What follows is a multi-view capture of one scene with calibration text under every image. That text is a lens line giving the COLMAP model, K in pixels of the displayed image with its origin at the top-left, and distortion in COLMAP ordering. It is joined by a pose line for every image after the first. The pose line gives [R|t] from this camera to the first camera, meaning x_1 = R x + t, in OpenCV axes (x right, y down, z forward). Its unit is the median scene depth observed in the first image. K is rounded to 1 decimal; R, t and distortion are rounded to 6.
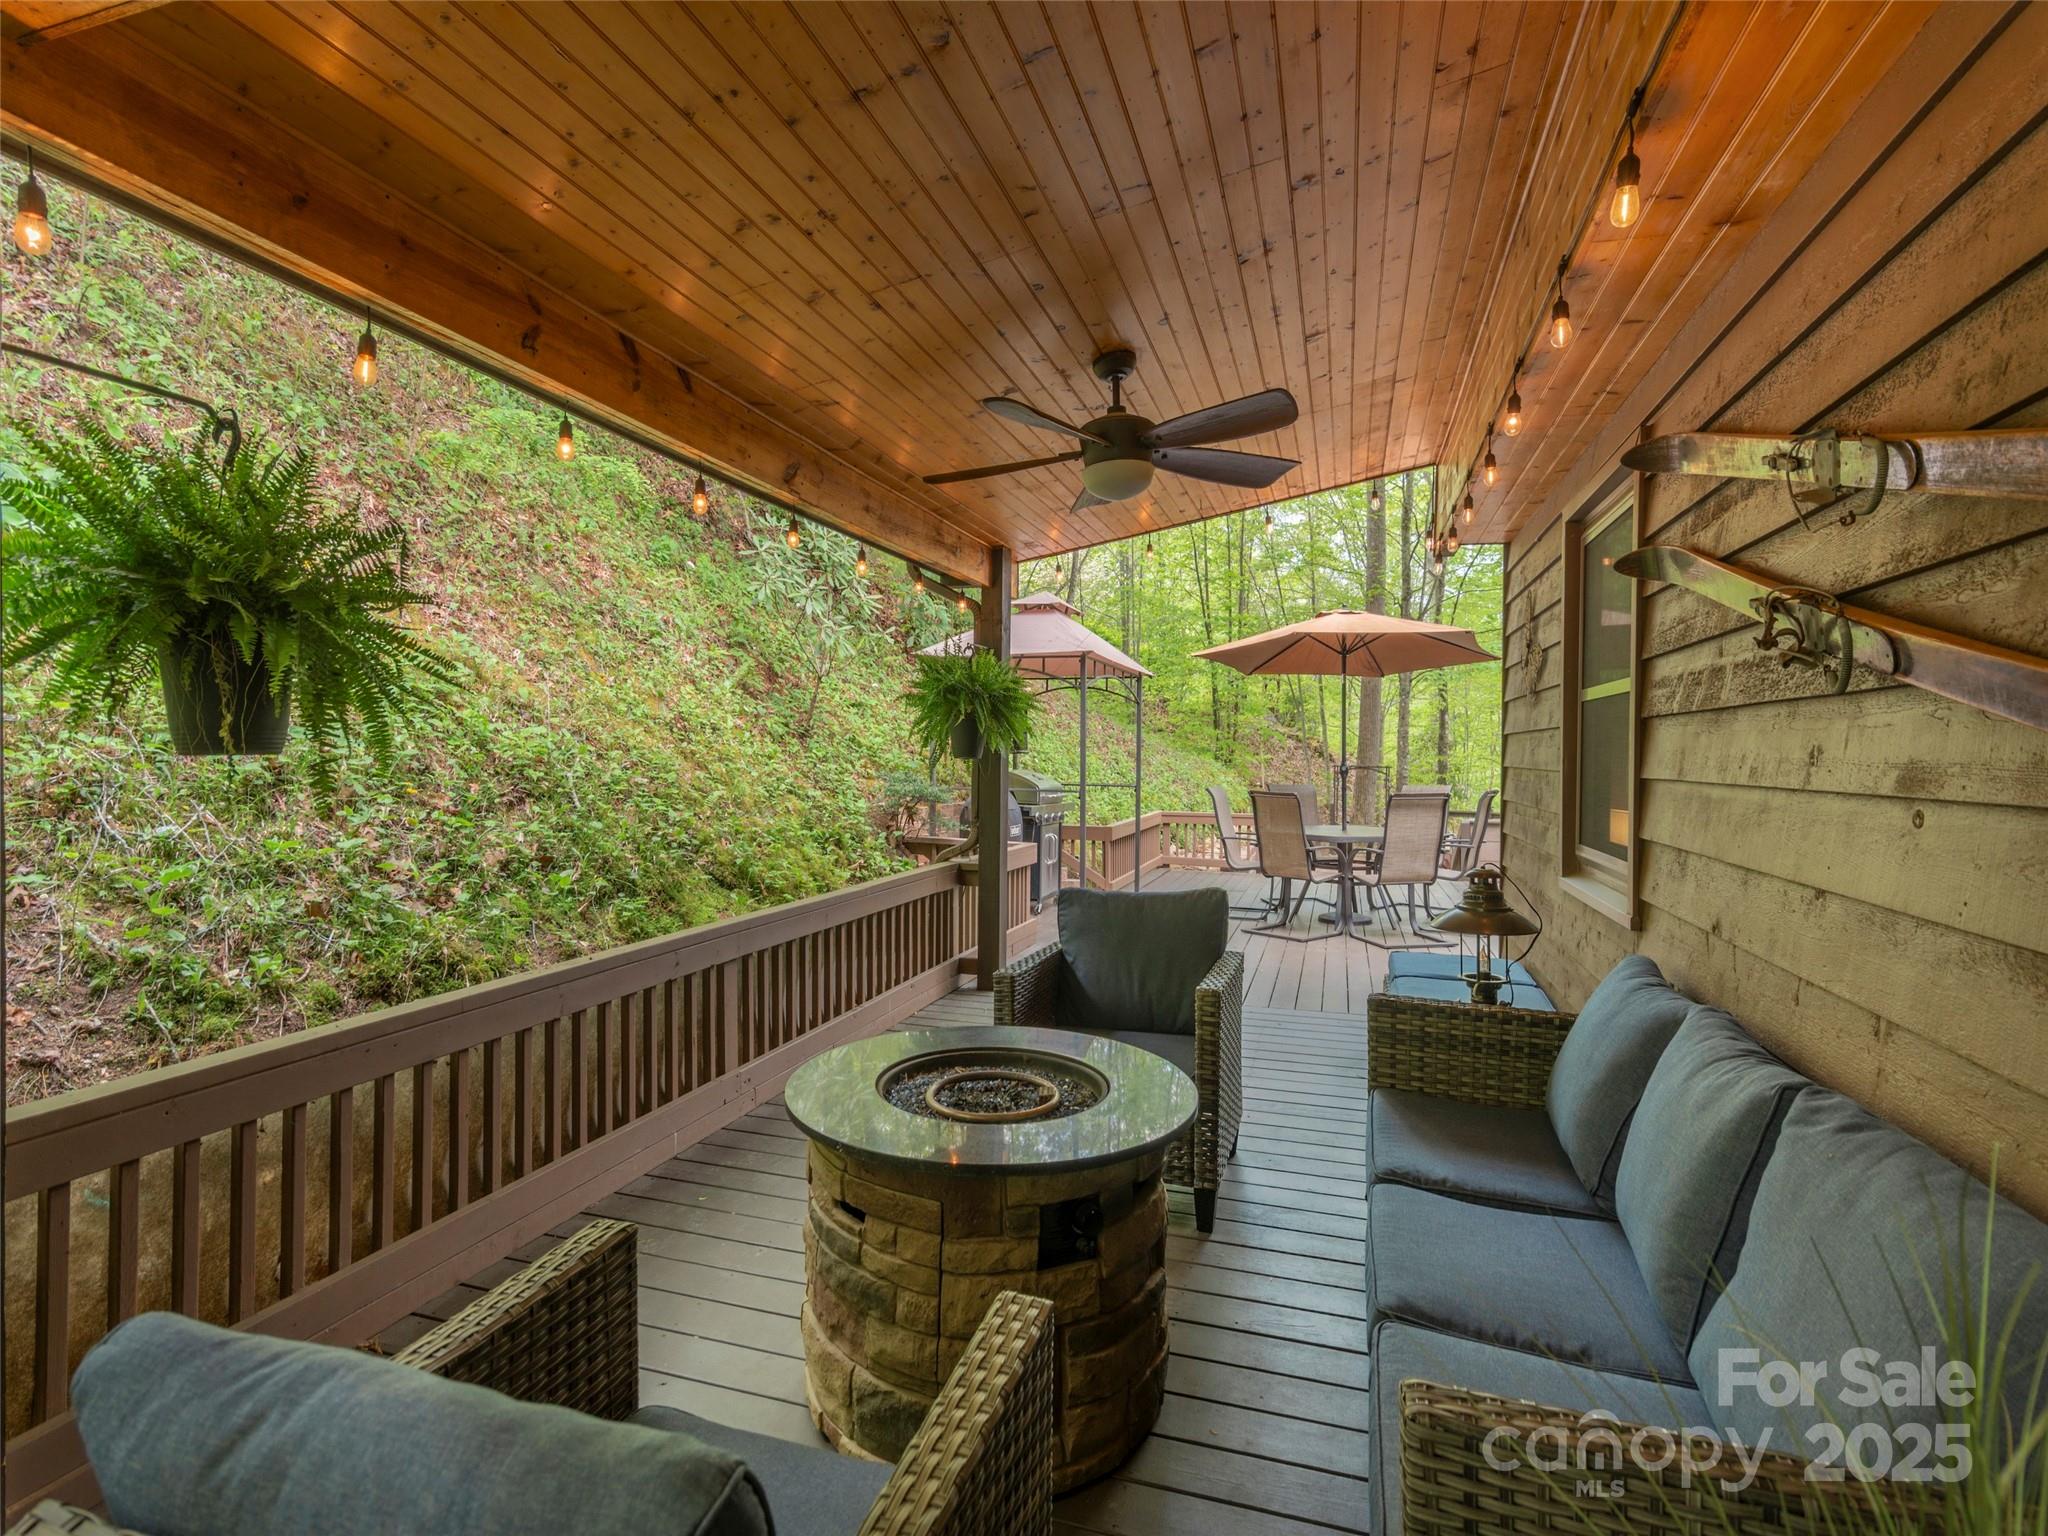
lens RADIAL K [[1002.1, 0, 1036.9], [0, 1002.1, 770.8], [0, 0, 1]] dist [0.002810, 0.000275]
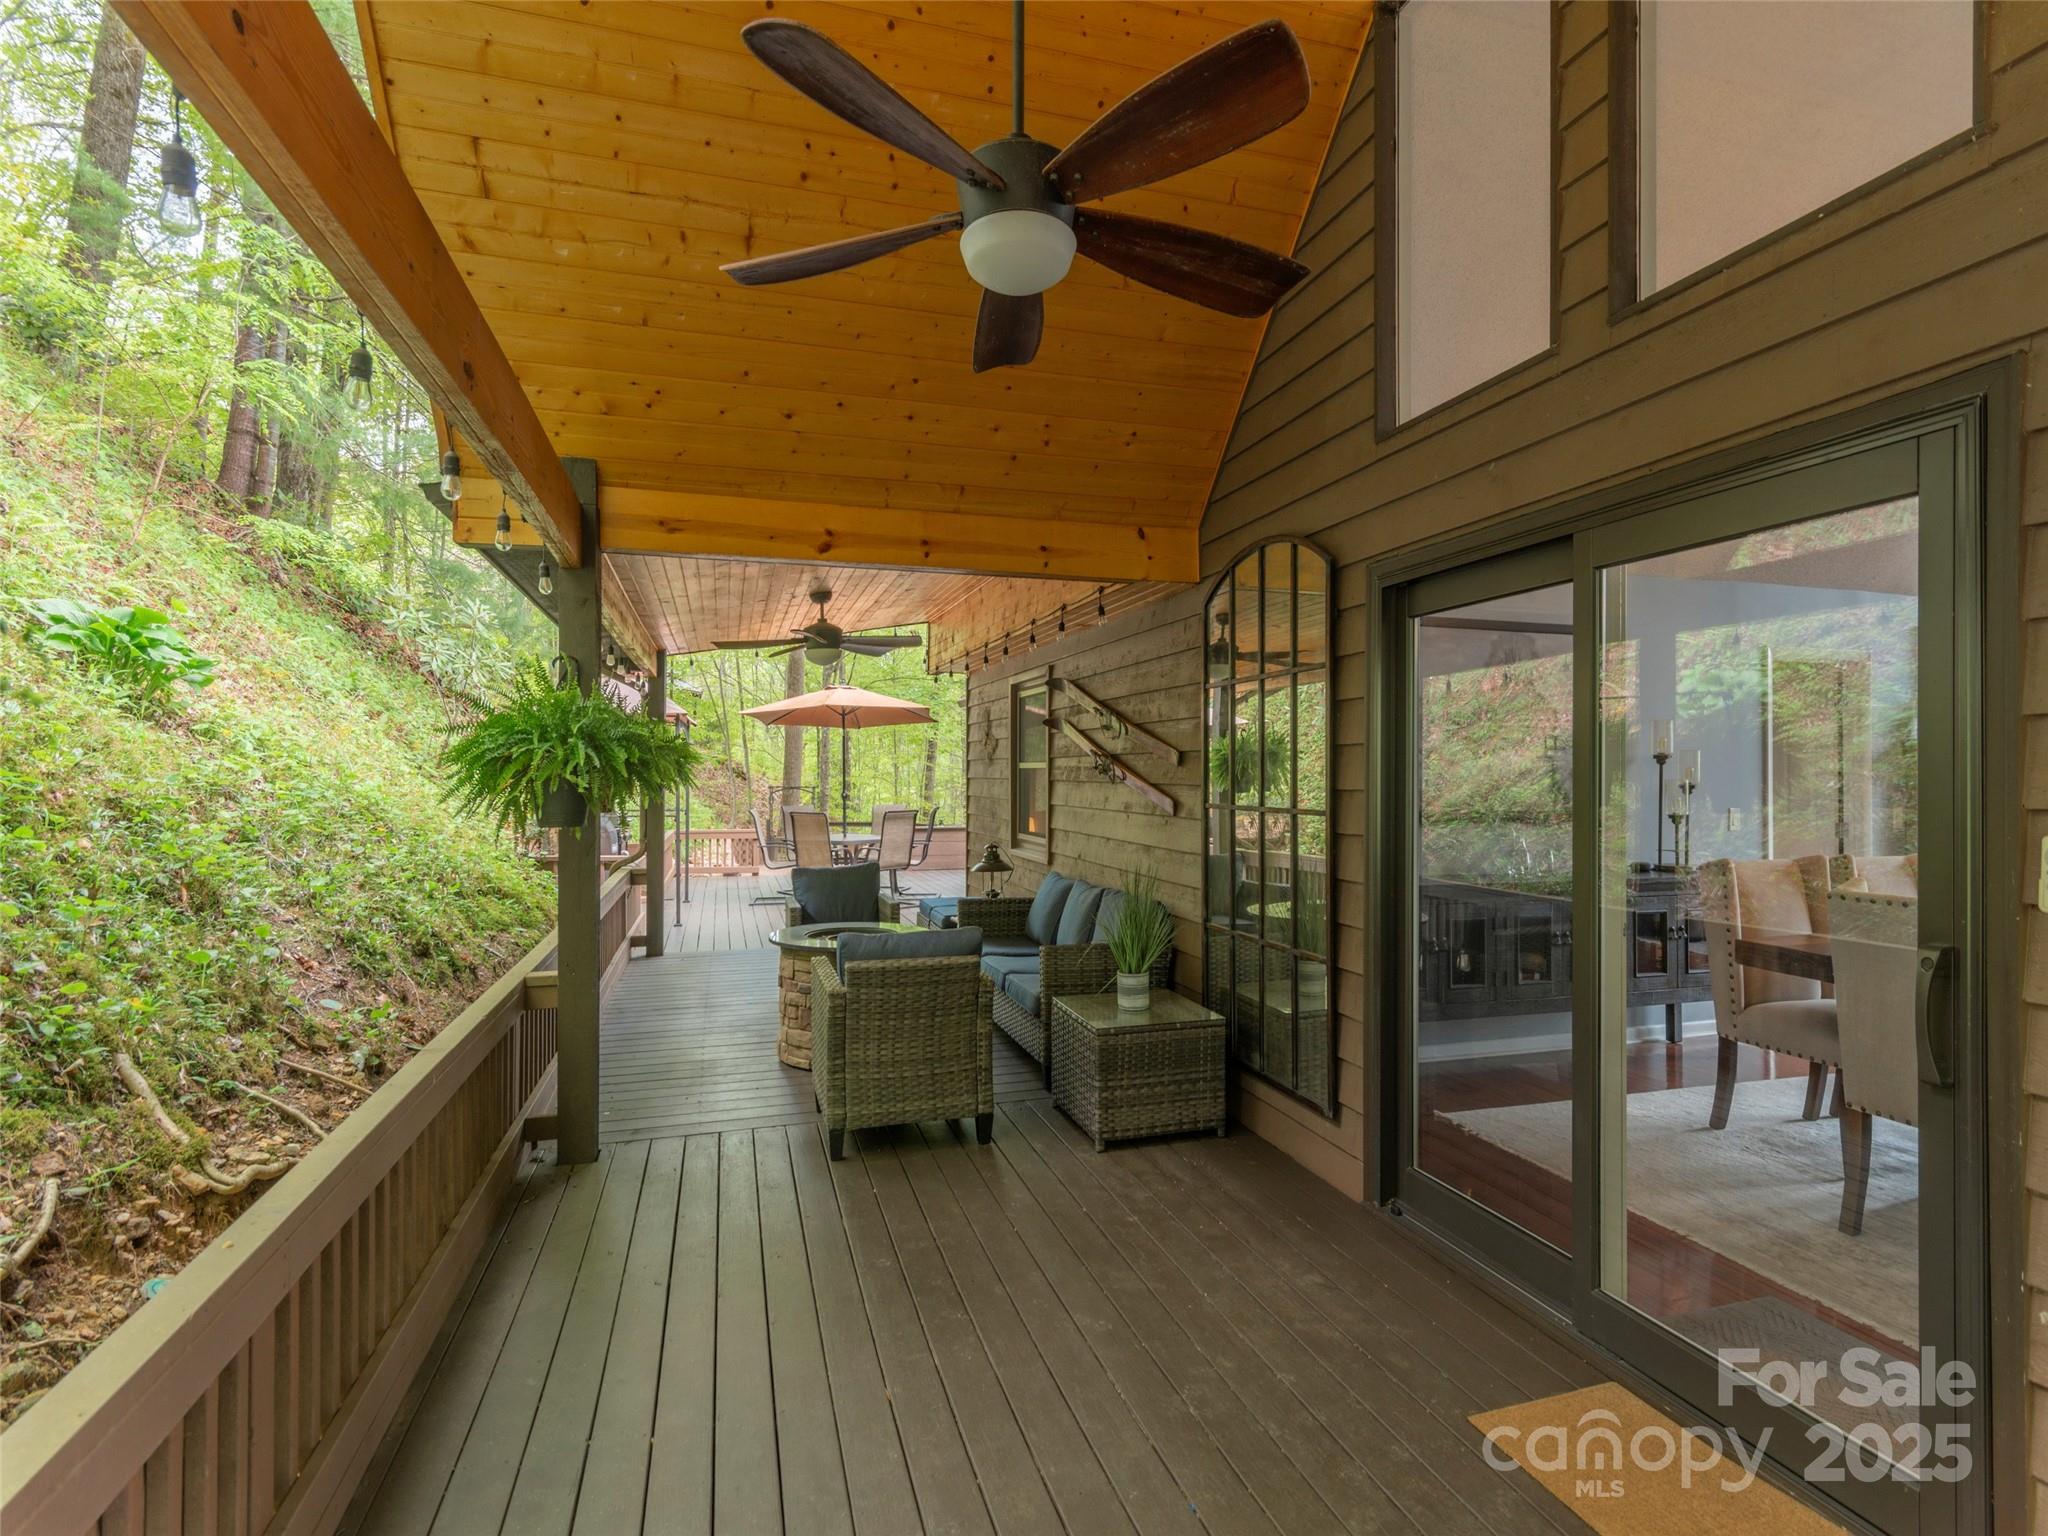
lens RADIAL K [[1002.1, 0, 1036.9], [0, 1002.1, 770.8], [0, 0, 1]] dist [0.002810, 0.000275]
pose [[0.822555, -0.006220, 0.568652, -0.643372], [0.015377, 0.999818, -0.011307, -0.035906], [-0.568478, 0.018045, 0.822500, -0.792458]]
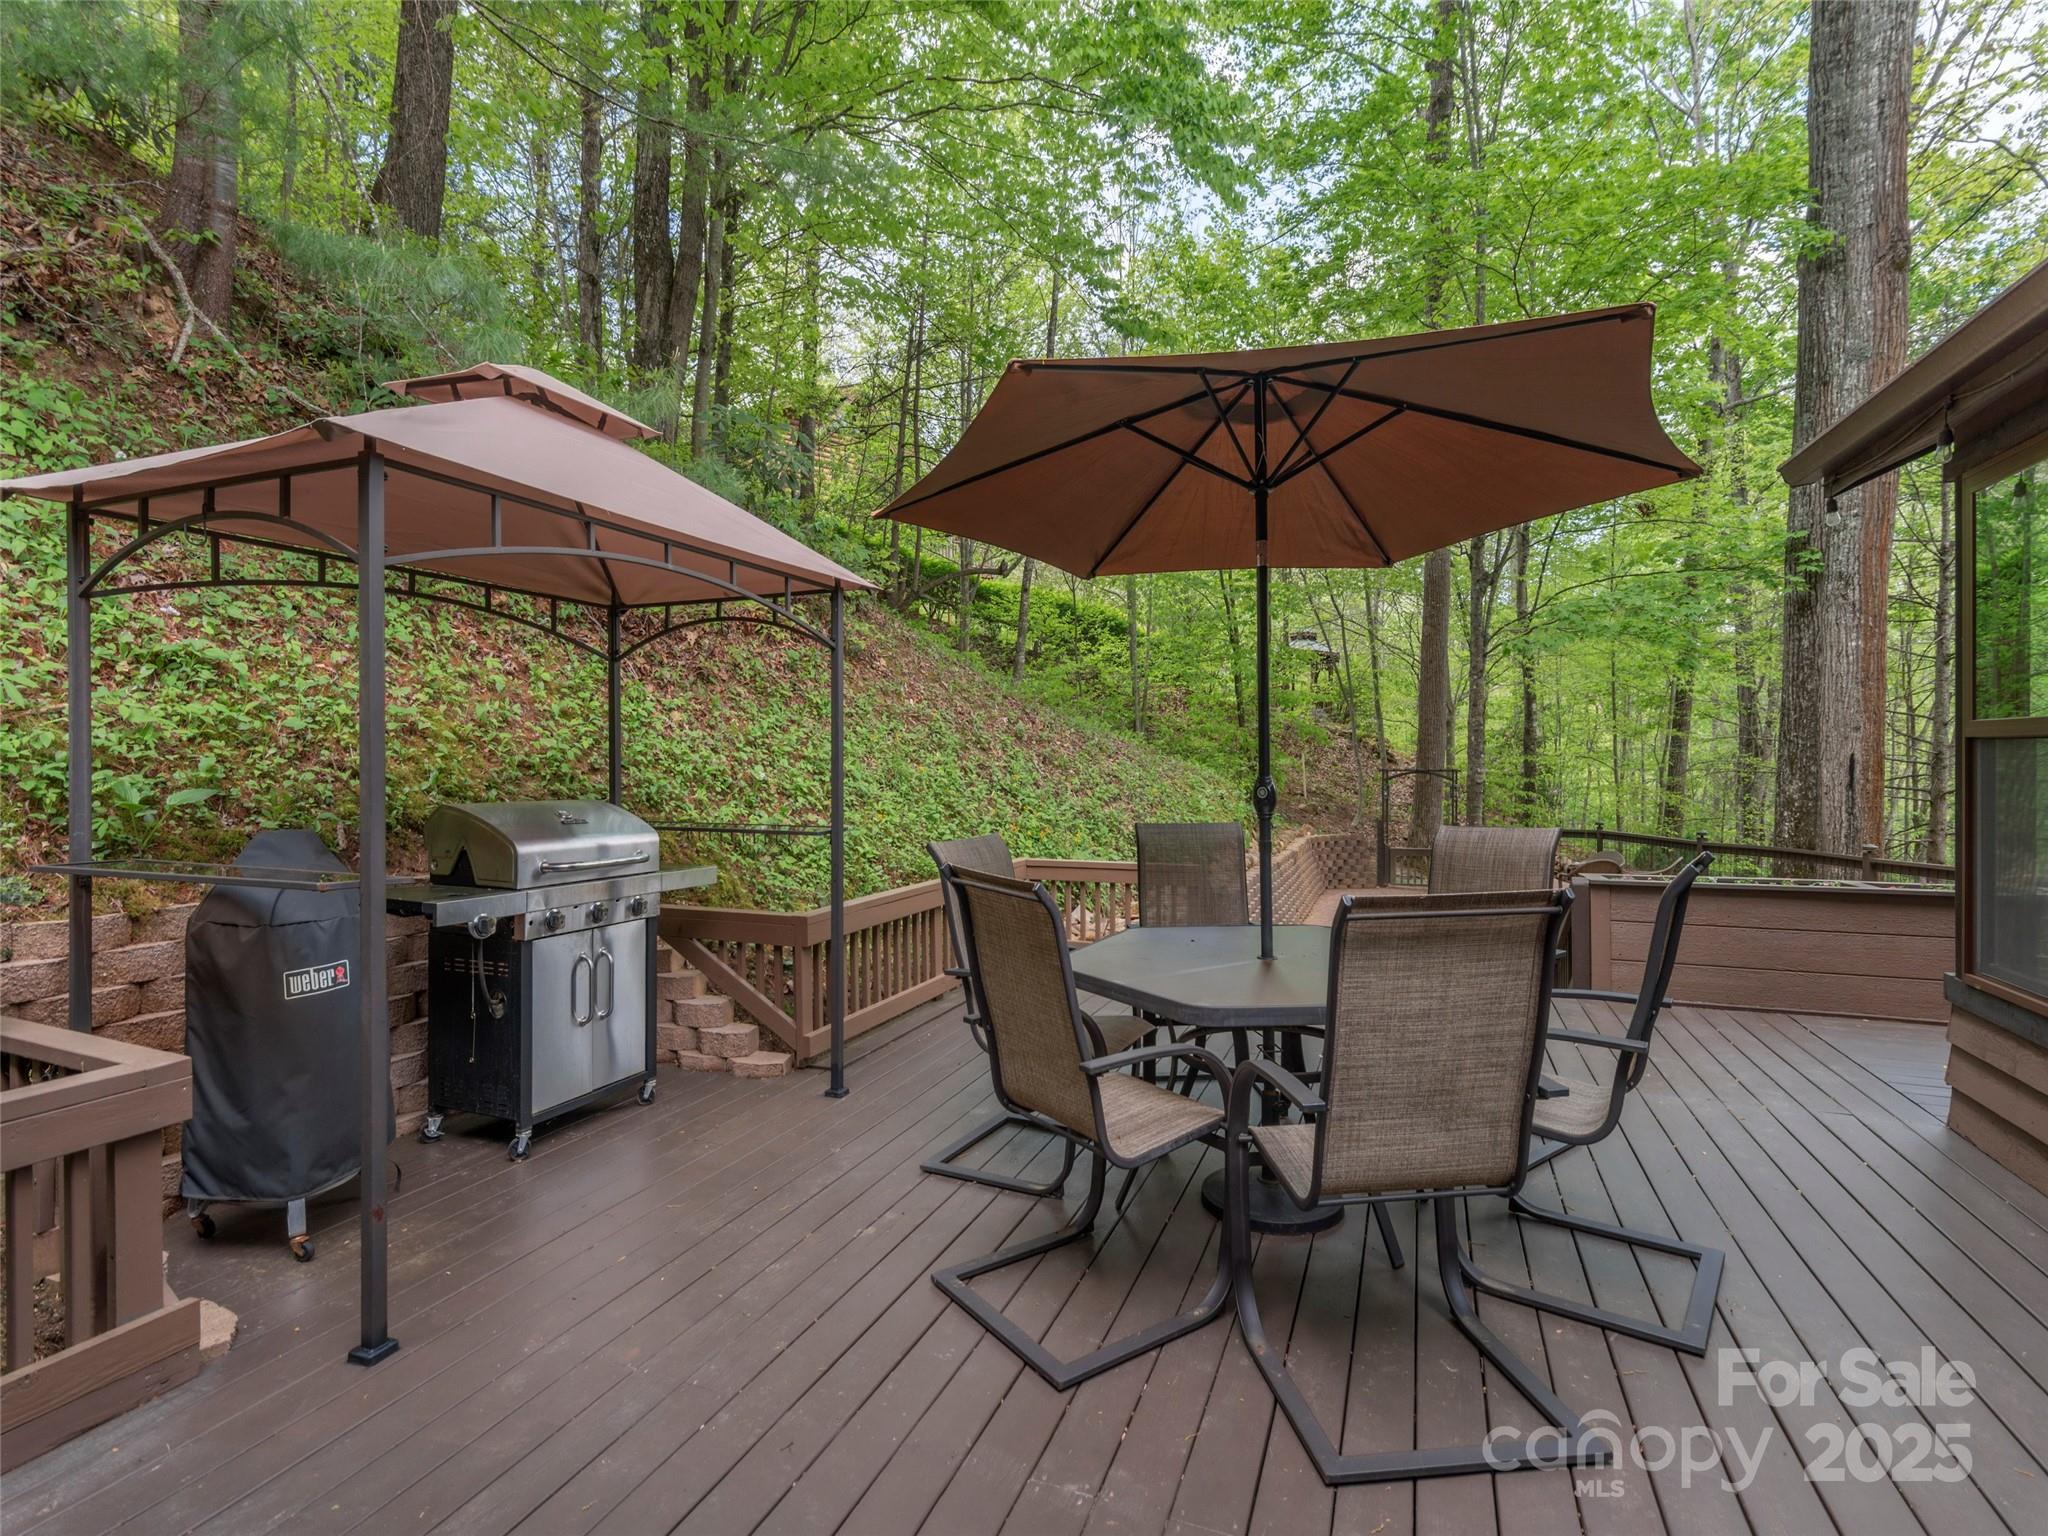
lens RADIAL K [[1002.1, 0, 1036.9], [0, 1002.1, 770.8], [0, 0, 1]] dist [0.002810, 0.000275]
pose [[0.997373, -0.012144, -0.071411, 0.561940], [0.011823, 0.999918, -0.004913, -0.023773], [0.071465, 0.004056, 0.997435, 1.404797]]
